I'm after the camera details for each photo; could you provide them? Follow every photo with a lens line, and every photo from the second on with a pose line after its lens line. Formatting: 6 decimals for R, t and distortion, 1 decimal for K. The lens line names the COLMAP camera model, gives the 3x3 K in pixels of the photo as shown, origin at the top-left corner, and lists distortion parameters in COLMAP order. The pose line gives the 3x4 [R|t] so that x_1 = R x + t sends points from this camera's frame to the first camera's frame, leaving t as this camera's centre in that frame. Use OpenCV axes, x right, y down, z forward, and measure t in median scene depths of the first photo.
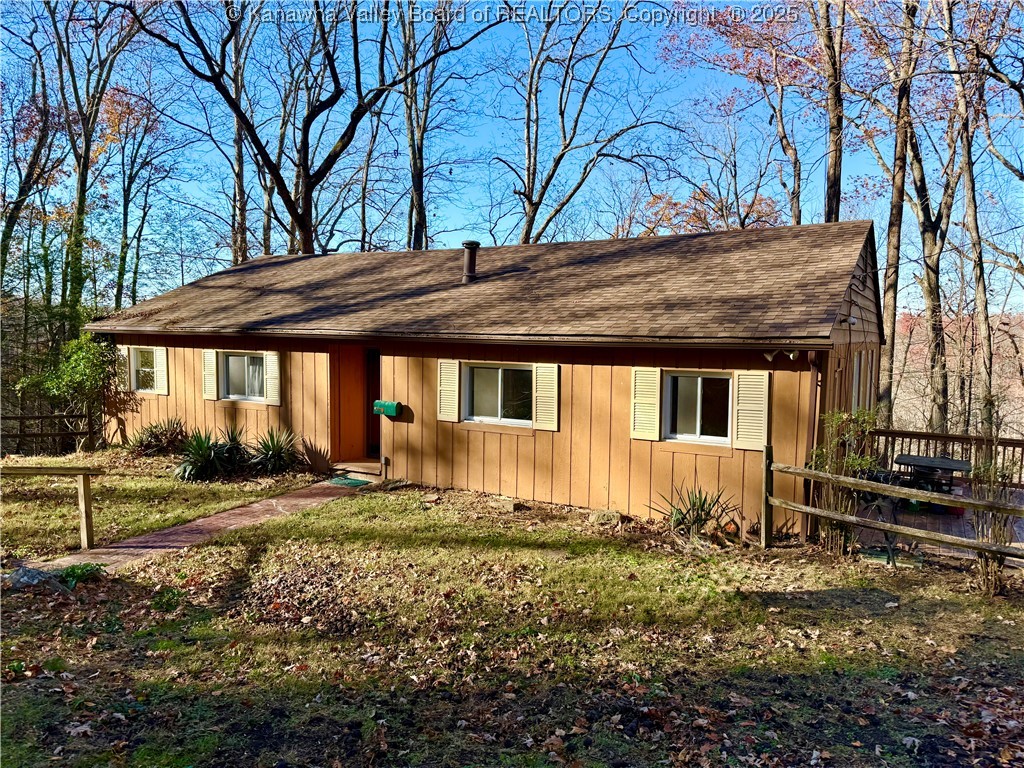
lens RADIAL K [[716.0, 0, 513.3], [0, 716.0, 391.4], [0, 0, 1]] dist [0.052680, -0.062225]
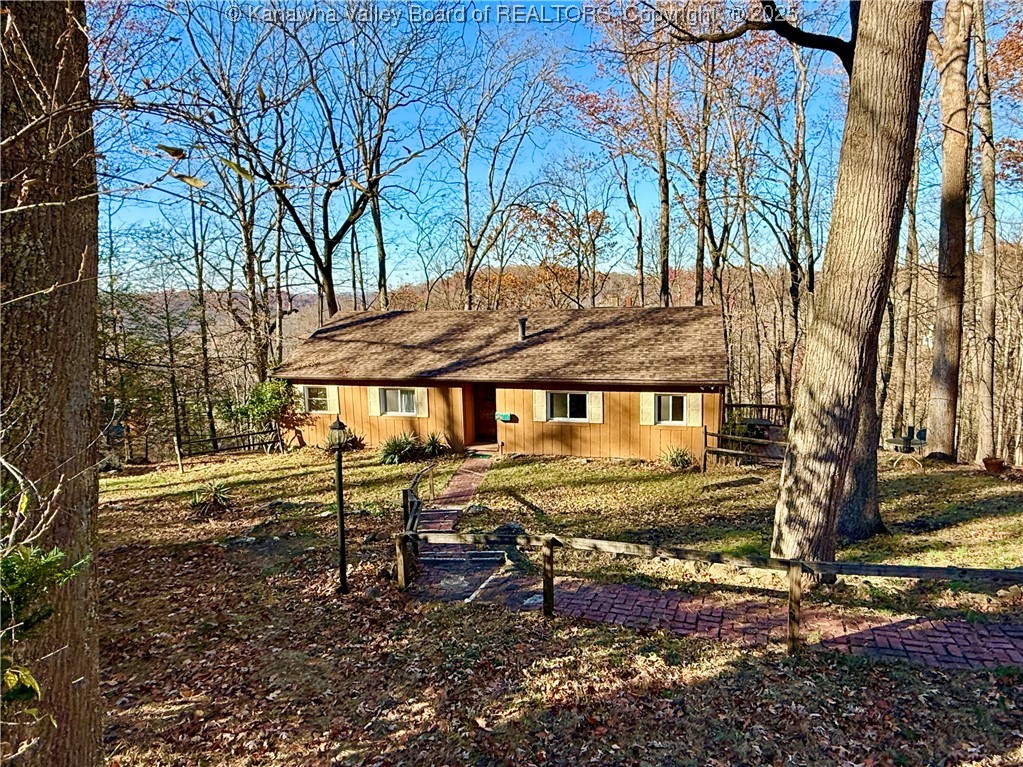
lens RADIAL K [[641.3, 0, 511.9], [0, 641.3, 383.3], [0, 0, 1]] dist [0.006139, 0.001298]
pose [[0.965824, -0.075481, 0.247964, -0.534459], [0.059704, 0.995720, 0.070550, -0.171954], [-0.252228, -0.053335, 0.966197, -0.611335]]
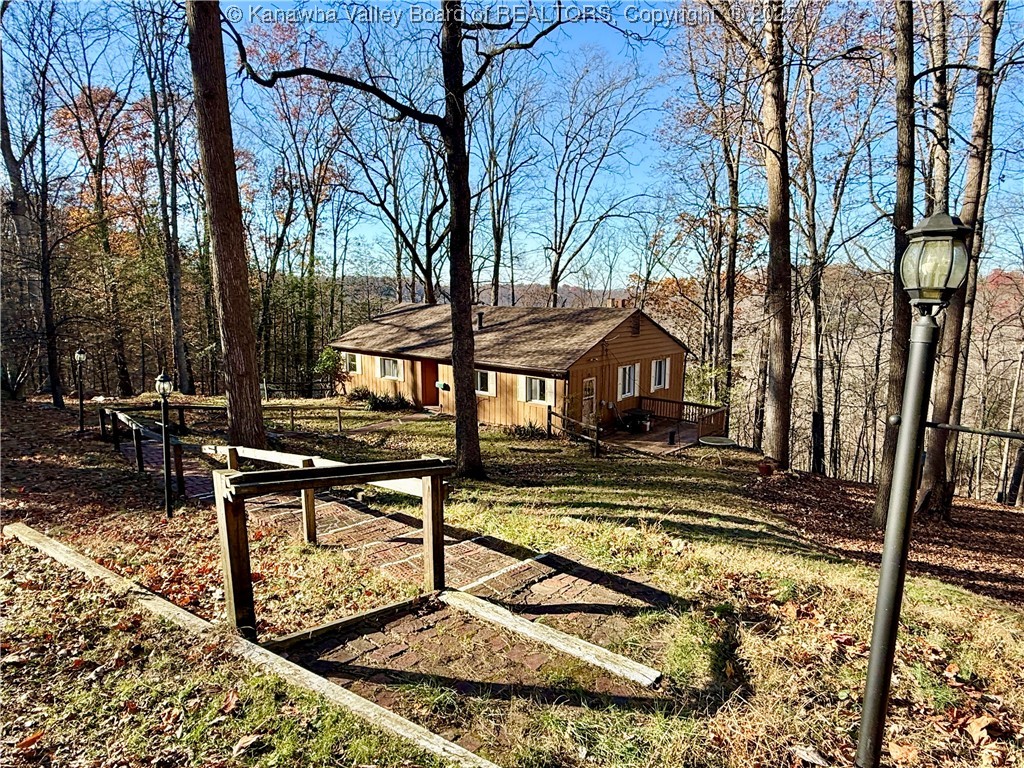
lens RADIAL K [[593.1, 0, 510.4], [0, 593.1, 386.3], [0, 0, 1]] dist [0.004847, -0.000044]
pose [[0.980139, 0.017386, -0.197550, 0.453245], [-0.001810, 0.996892, 0.078756, -0.130790], [0.198305, -0.076835, 0.977124, -0.950557]]
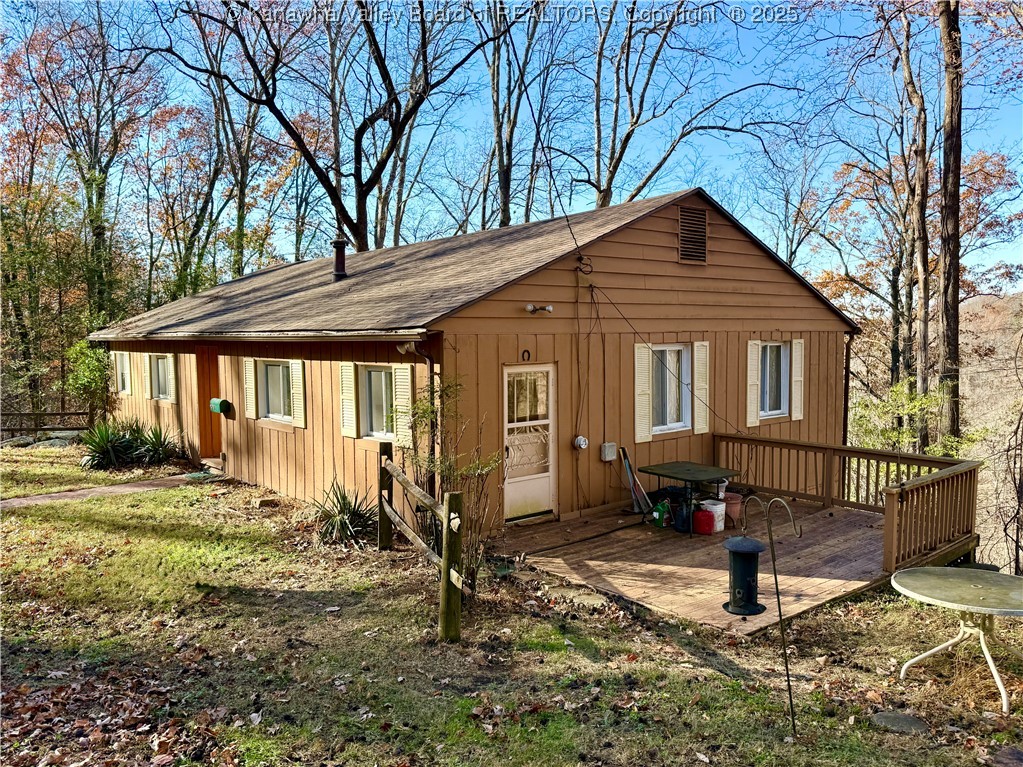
lens RADIAL K [[779.5, 0, 514.3], [0, 779.5, 385.4], [0, 0, 1]] dist [0.021408, -0.007665]
pose [[0.942982, -0.002889, -0.332831, 0.570723], [-0.003357, 0.999829, -0.018189, 0.012535], [0.332826, 0.018270, 0.942811, 0.062393]]
